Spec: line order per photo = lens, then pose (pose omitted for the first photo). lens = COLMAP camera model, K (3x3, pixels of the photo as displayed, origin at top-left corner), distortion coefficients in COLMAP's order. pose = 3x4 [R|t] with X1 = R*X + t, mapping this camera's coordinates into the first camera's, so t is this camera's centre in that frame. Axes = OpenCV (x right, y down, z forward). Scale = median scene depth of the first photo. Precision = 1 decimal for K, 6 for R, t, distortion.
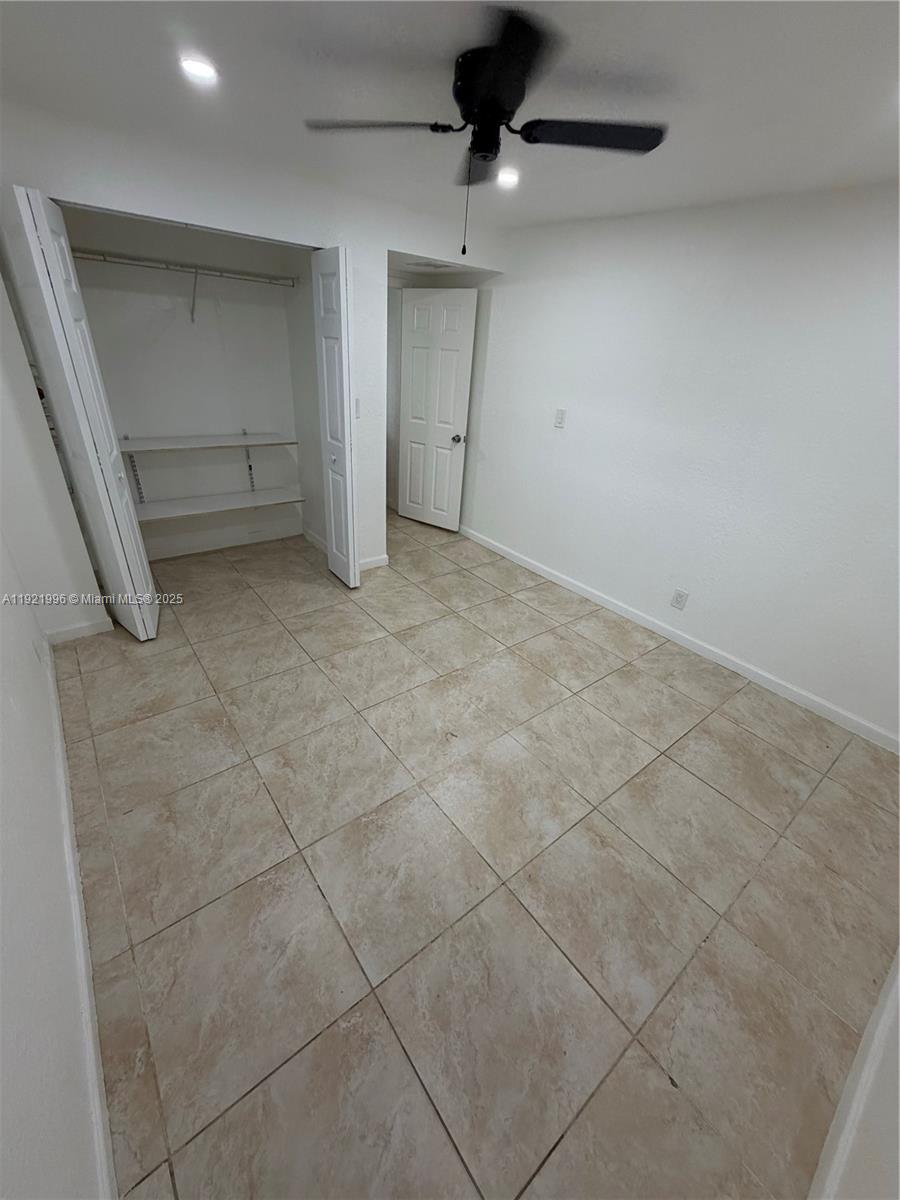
lens RADIAL K [[480.5, 0, 449.7], [0, 480.5, 595.9], [0, 0, 1]] dist [0.001538, 0.000509]
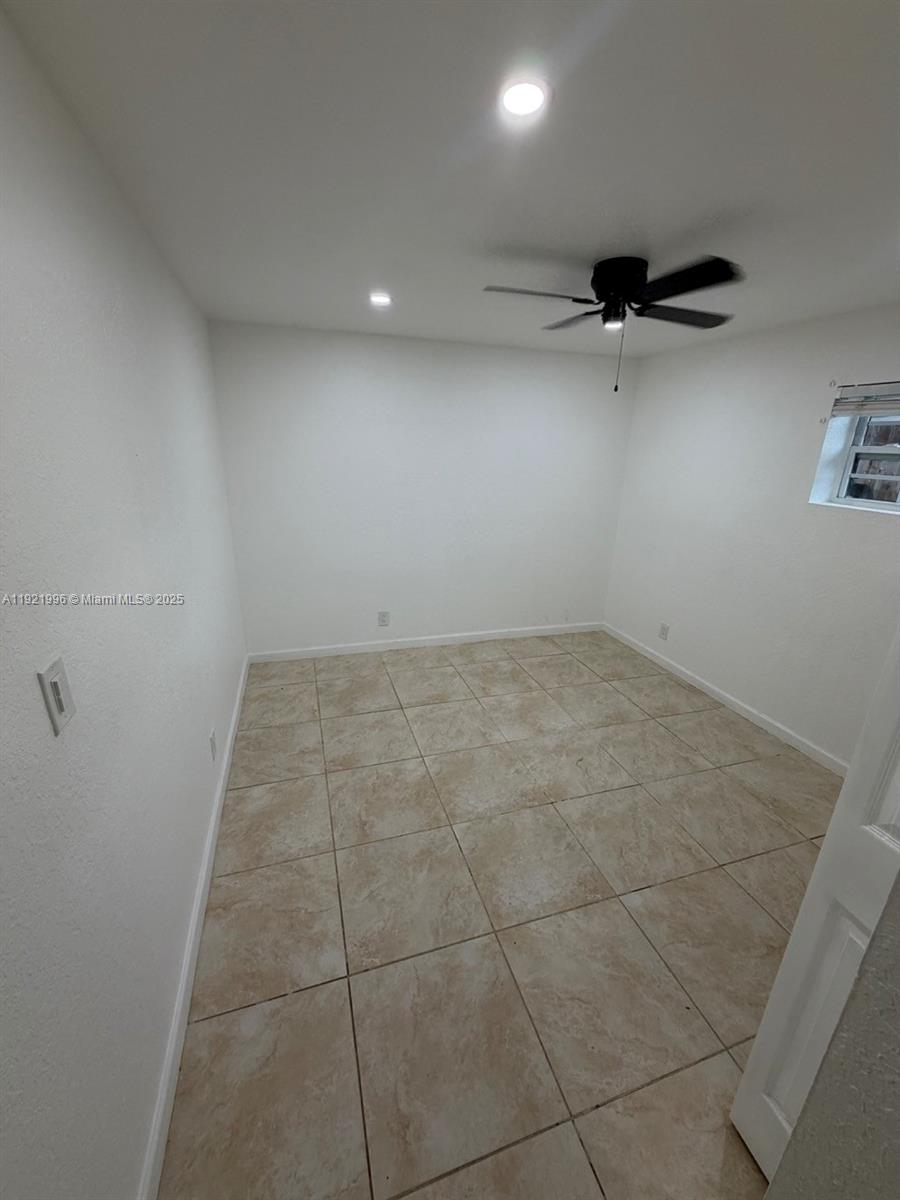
lens RADIAL K [[480.5, 0, 449.7], [0, 480.5, 595.9], [0, 0, 1]] dist [0.001538, 0.000509]
pose [[-0.931720, -0.201247, 0.302321, -0.030784], [0.077261, 0.703542, 0.706441, -0.675617], [-0.354865, 0.681563, -0.639956, 1.257417]]
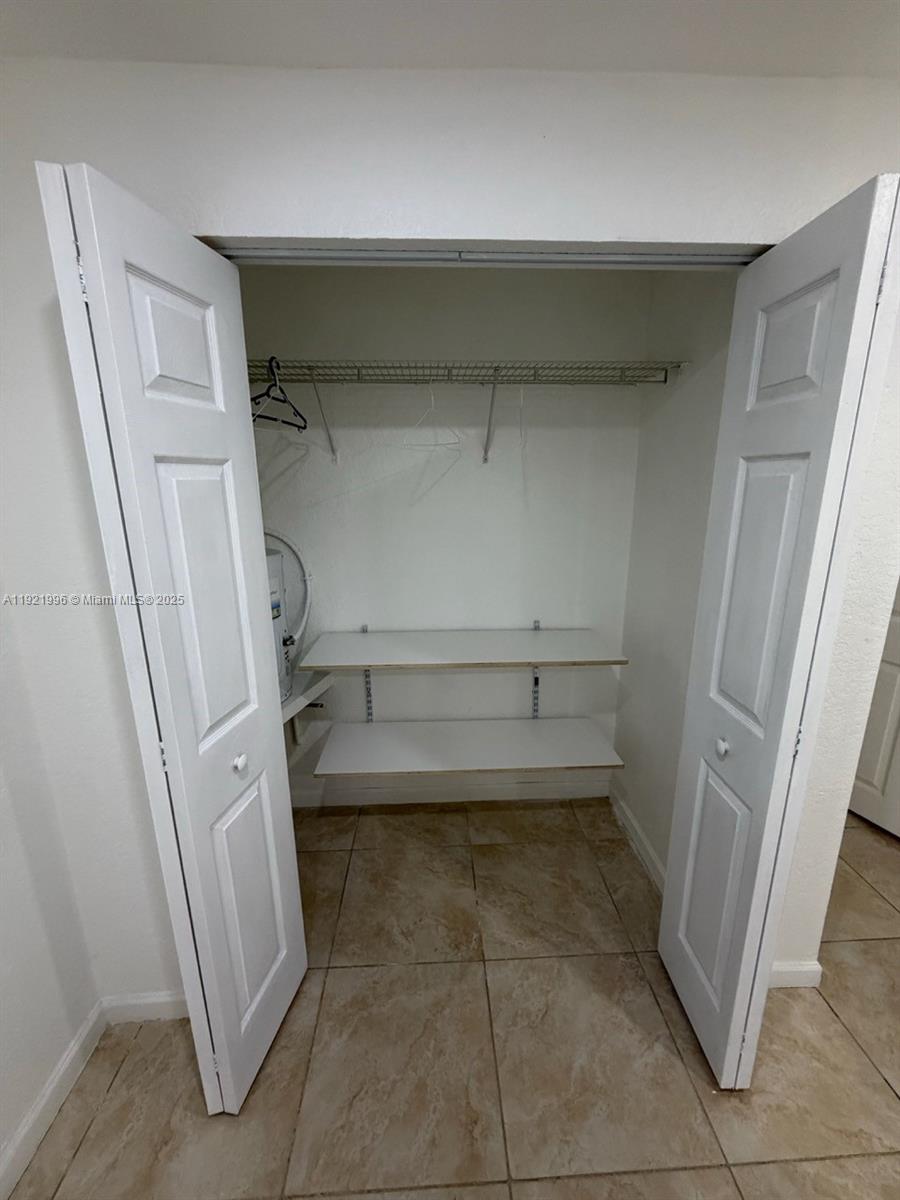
lens RADIAL K [[480.5, 0, 449.7], [0, 480.5, 595.9], [0, 0, 1]] dist [0.001538, 0.000509]
pose [[0.810833, 0.065472, -0.581604, -0.221383], [-0.217369, 0.956335, -0.195384, -0.305095], [0.543416, 0.284846, 0.789659, 0.597213]]
